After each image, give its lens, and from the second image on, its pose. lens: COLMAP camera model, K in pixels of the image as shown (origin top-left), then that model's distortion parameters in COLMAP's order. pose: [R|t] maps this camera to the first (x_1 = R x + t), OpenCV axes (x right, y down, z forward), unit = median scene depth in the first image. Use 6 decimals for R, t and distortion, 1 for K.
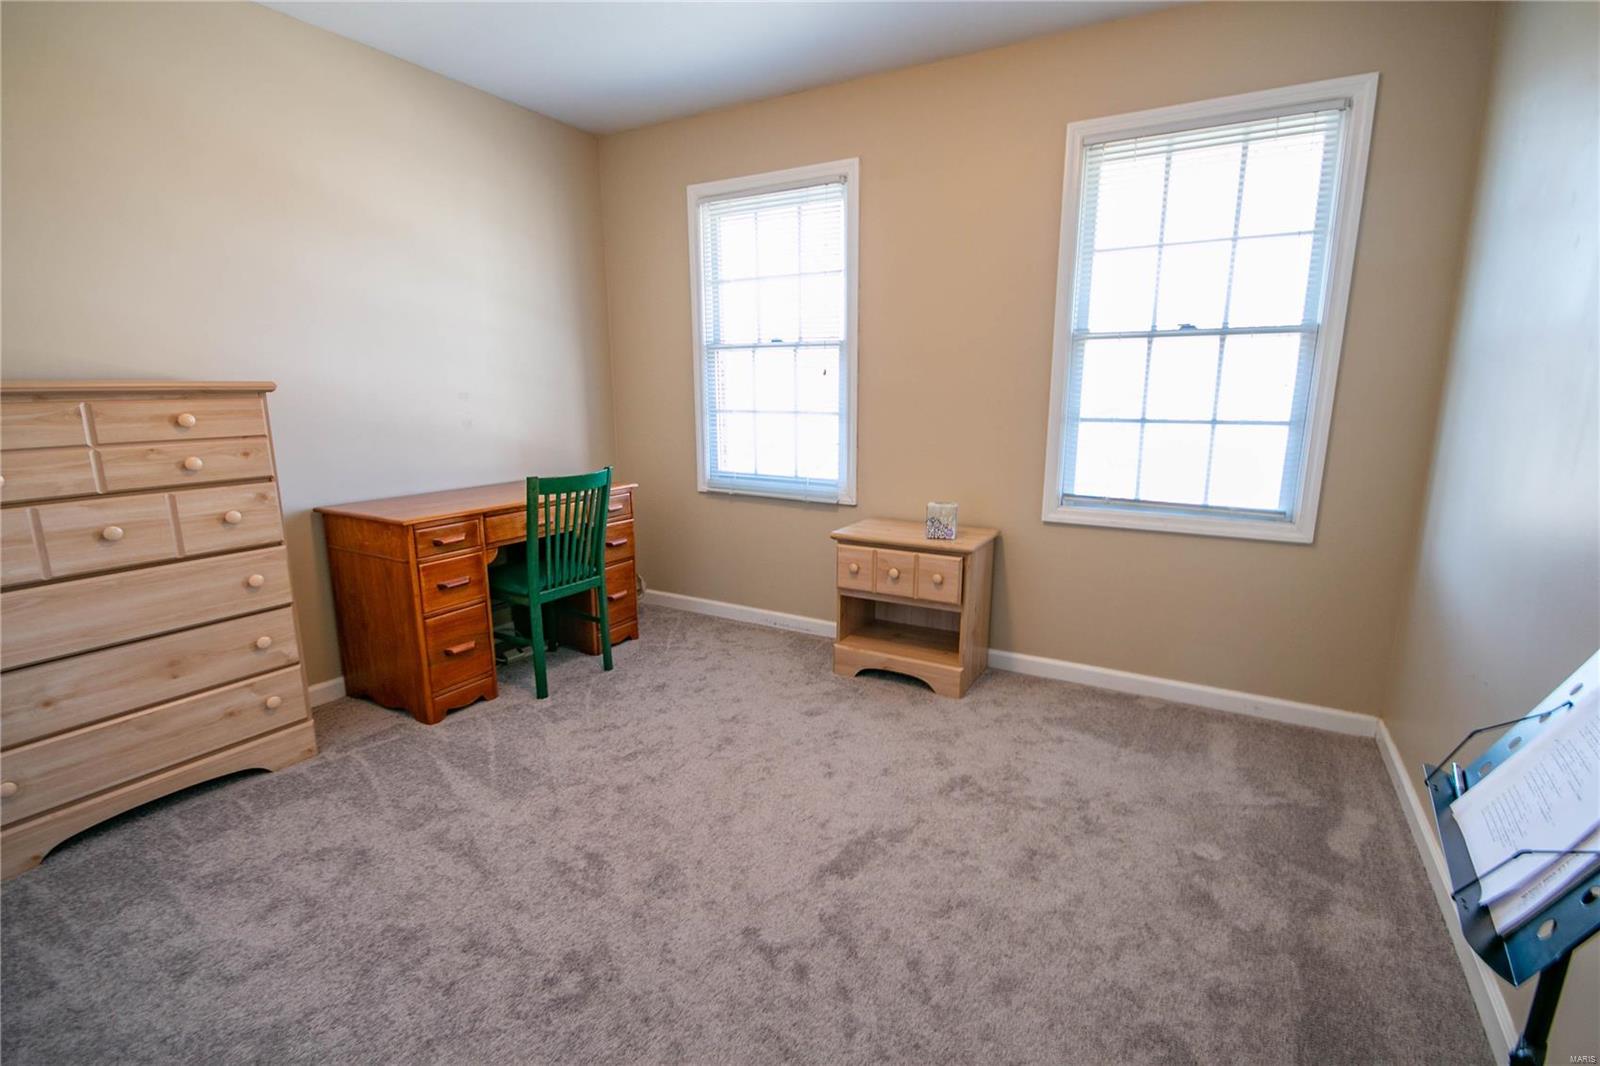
lens RADIAL K [[739.3, 0, 805.7], [0, 739.3, 540.2], [0, 0, 1]] dist [0.002755, -0.005704]
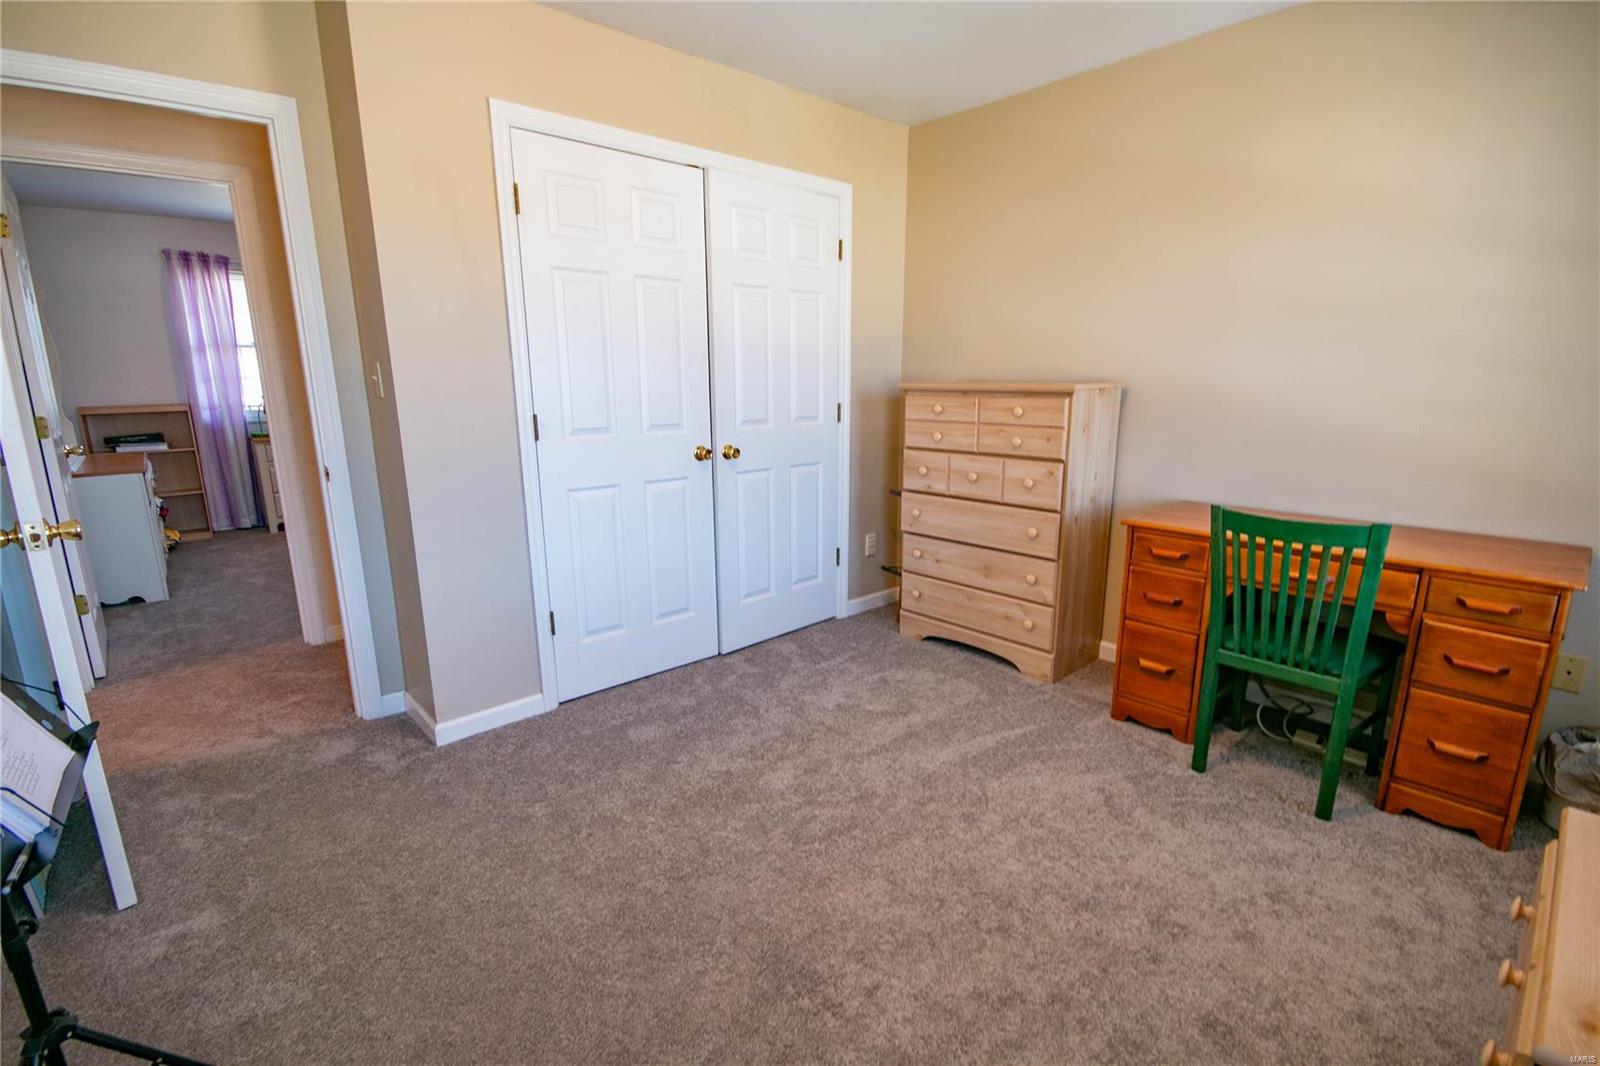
lens RADIAL K [[739.3, 0, 797.6], [0, 739.3, 540.1], [0, 0, 1]] dist [0.002755, -0.005704]
pose [[-0.318464, 0.212037, -0.923916, 0.631060], [-0.181138, 0.943090, 0.278873, -0.227905], [0.930468, 0.256167, -0.261932, 0.946468]]
